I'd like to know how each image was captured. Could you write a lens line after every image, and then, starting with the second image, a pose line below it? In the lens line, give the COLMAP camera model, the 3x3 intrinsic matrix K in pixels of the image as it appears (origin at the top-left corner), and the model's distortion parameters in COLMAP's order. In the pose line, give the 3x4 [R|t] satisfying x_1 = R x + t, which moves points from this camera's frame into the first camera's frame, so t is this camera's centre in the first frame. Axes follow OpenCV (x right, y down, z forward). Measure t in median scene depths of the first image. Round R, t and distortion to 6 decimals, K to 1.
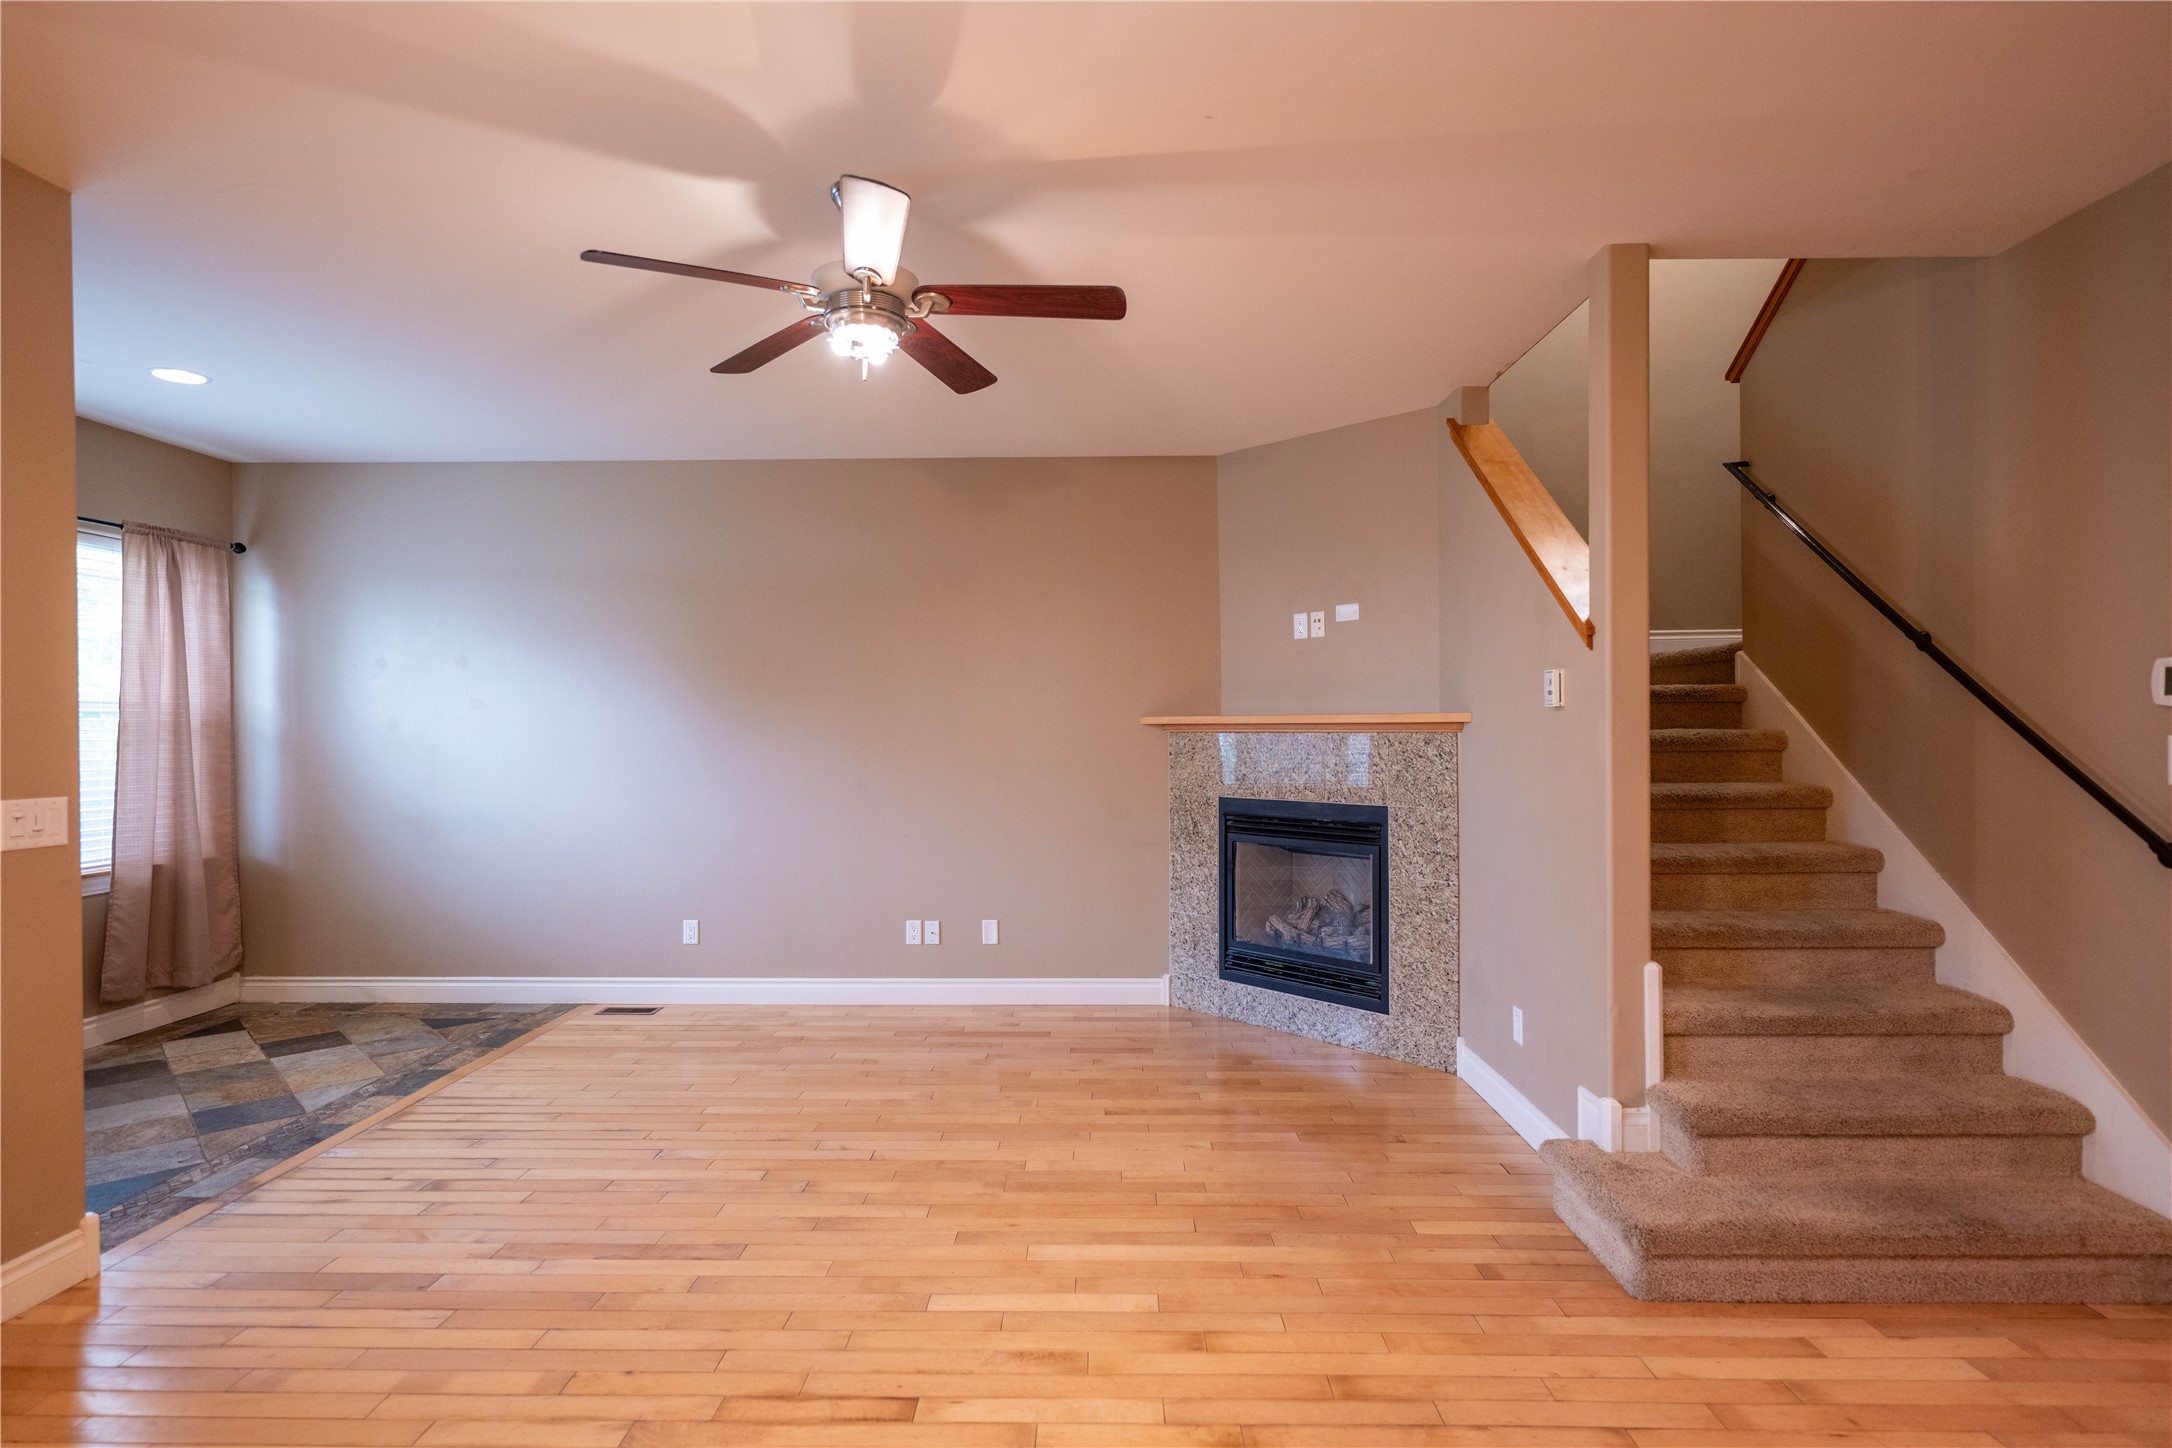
lens RADIAL K [[1095.6, 0, 1089.4], [0, 1095.6, 729.8], [0, 0, 1]] dist [-0.002571, -0.000460]
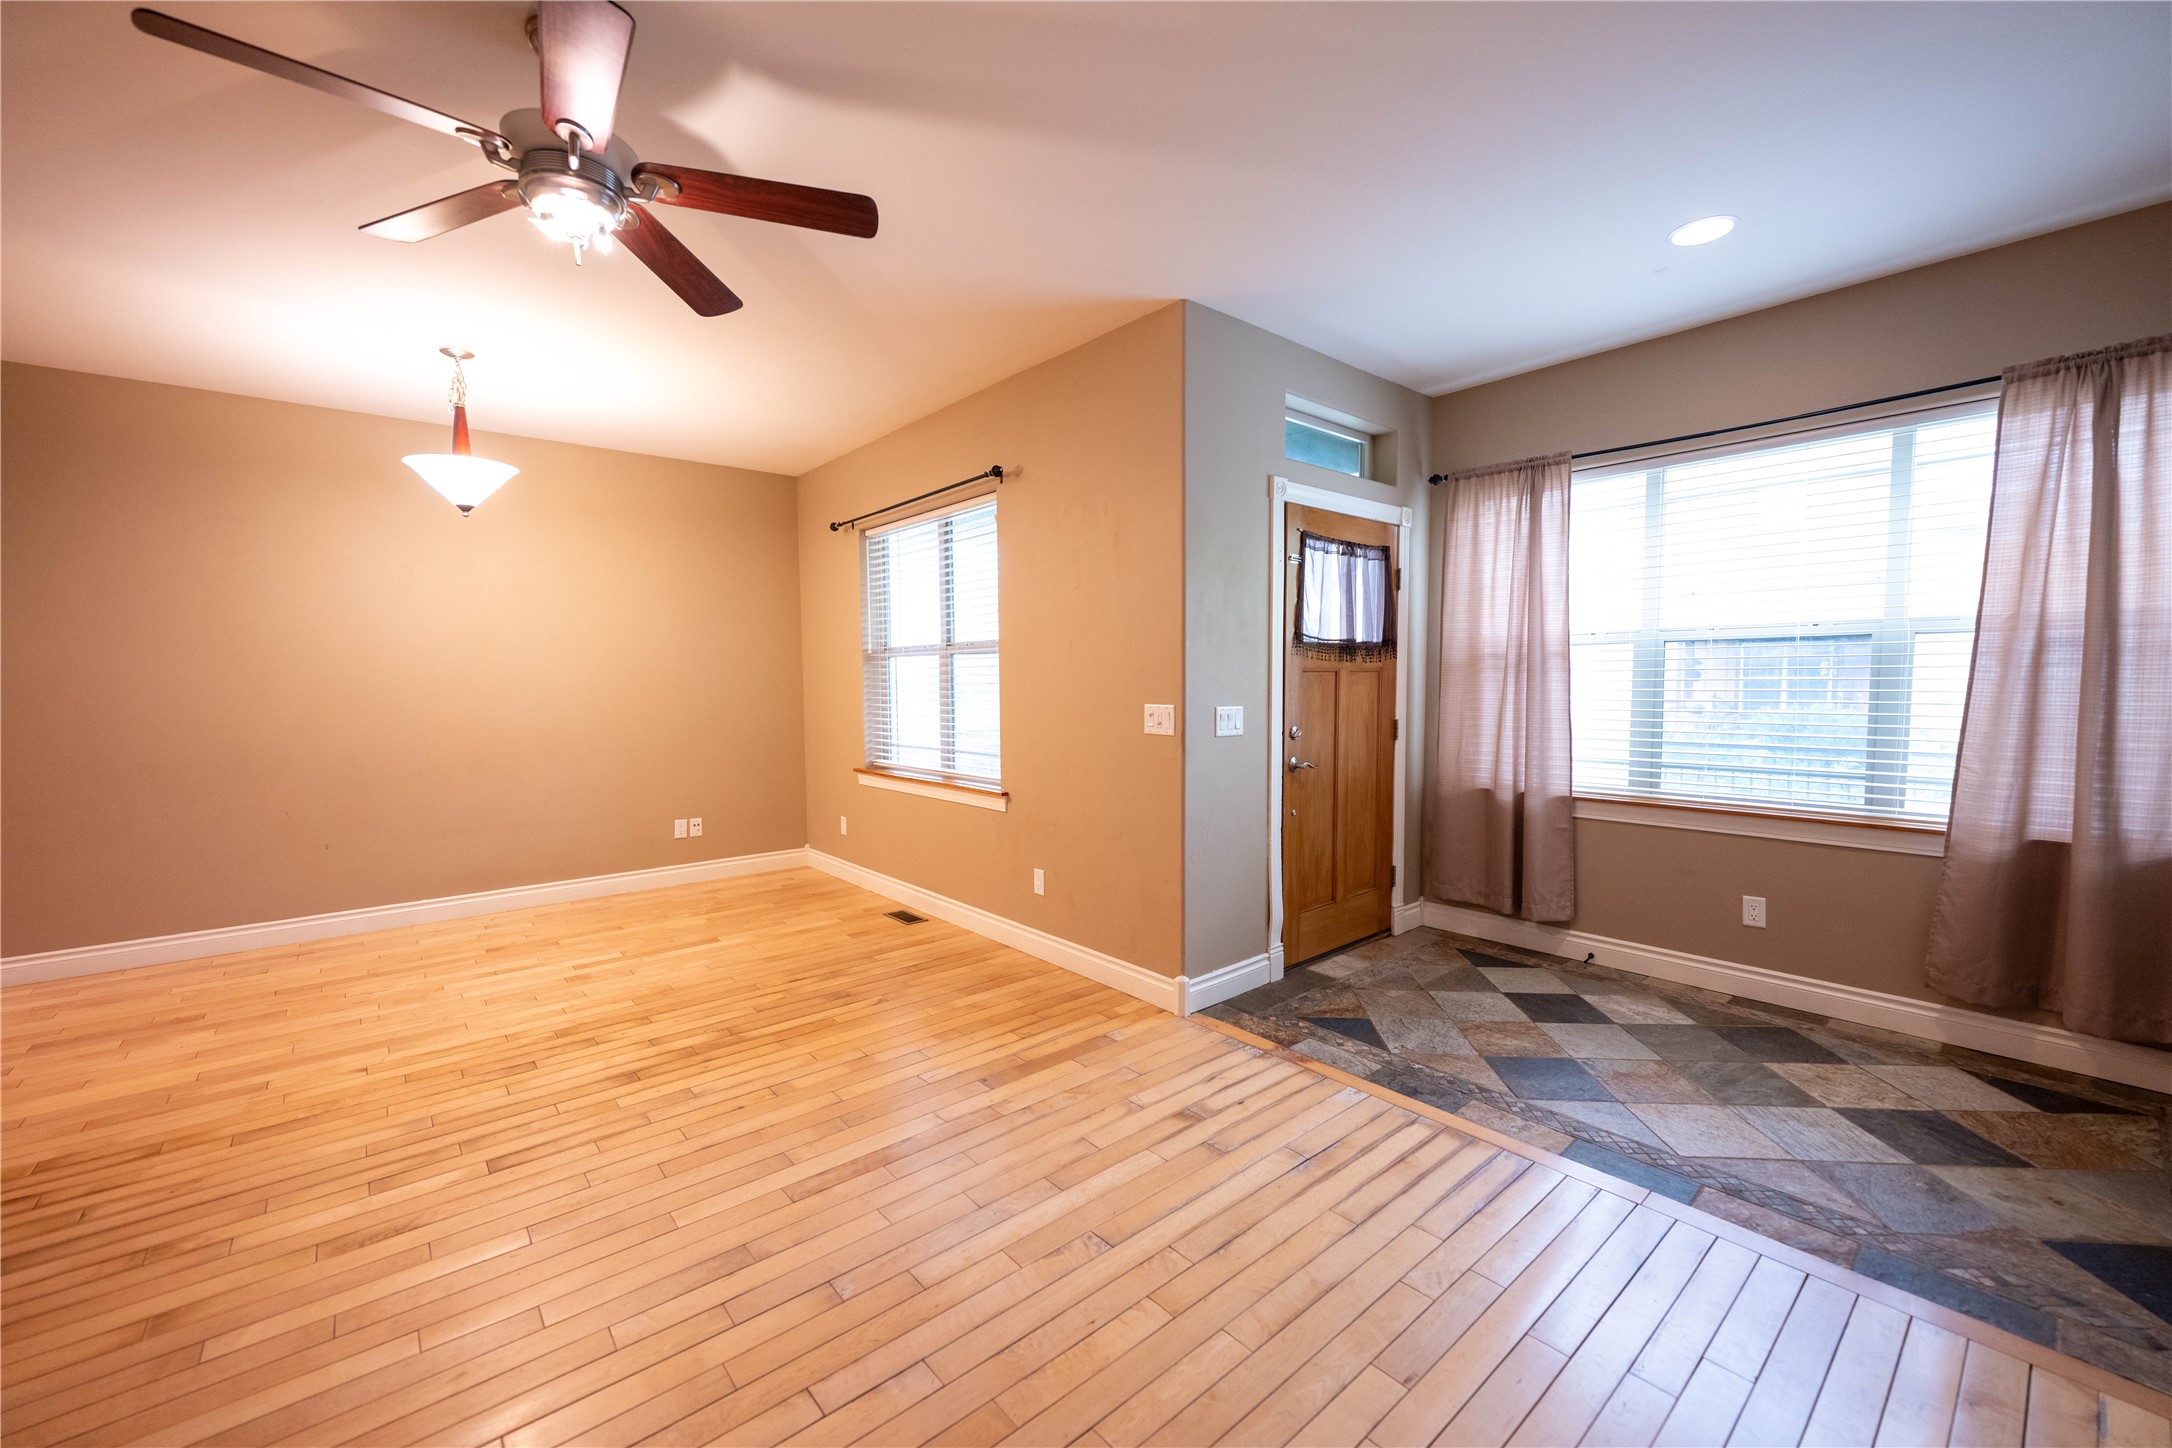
lens RADIAL K [[858.5, 0, 1085.7], [0, 858.5, 731.4], [0, 0, 1]] dist [-0.001287, 0.000191]
pose [[-0.750791, 0.050591, -0.658600, -0.020999], [0.009933, 0.997815, 0.065324, 0.010534], [0.660465, 0.042503, -0.749653, 1.120162]]
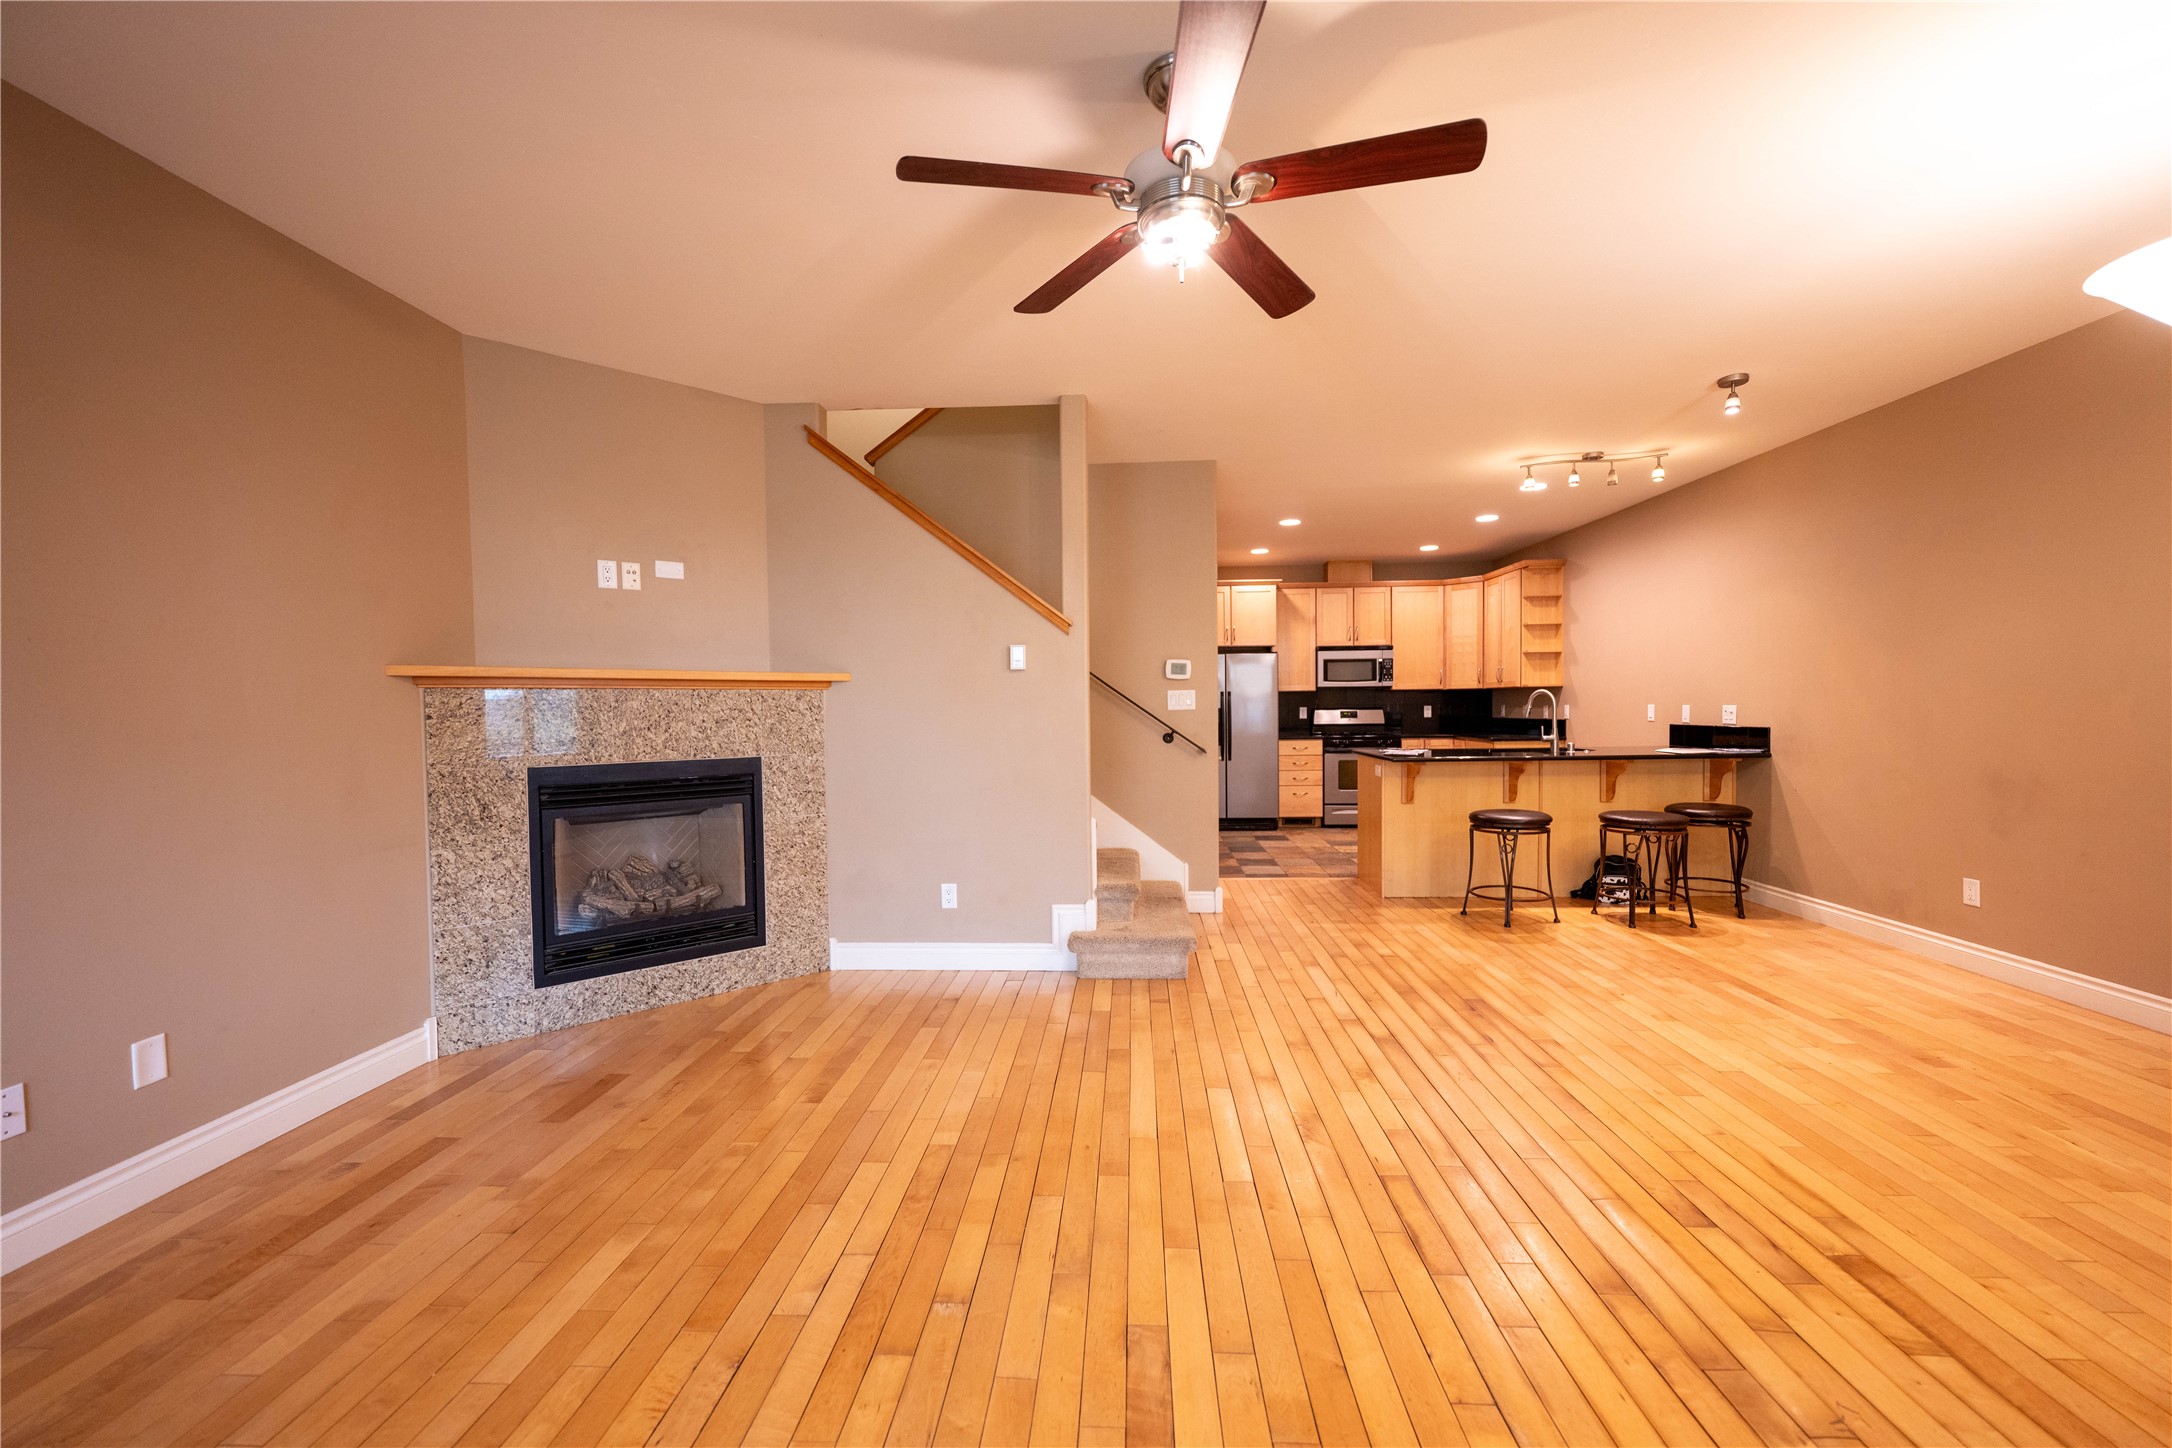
lens RADIAL K [[858.5, 0, 1085.7], [0, 858.5, 731.4], [0, 0, 1]] dist [-0.001287, 0.000191]
pose [[0.037501, -0.025469, 0.998972, -0.588694], [0.014318, 0.999586, 0.024947, 0.028214], [-0.999194, 0.013368, 0.037850, 0.656155]]
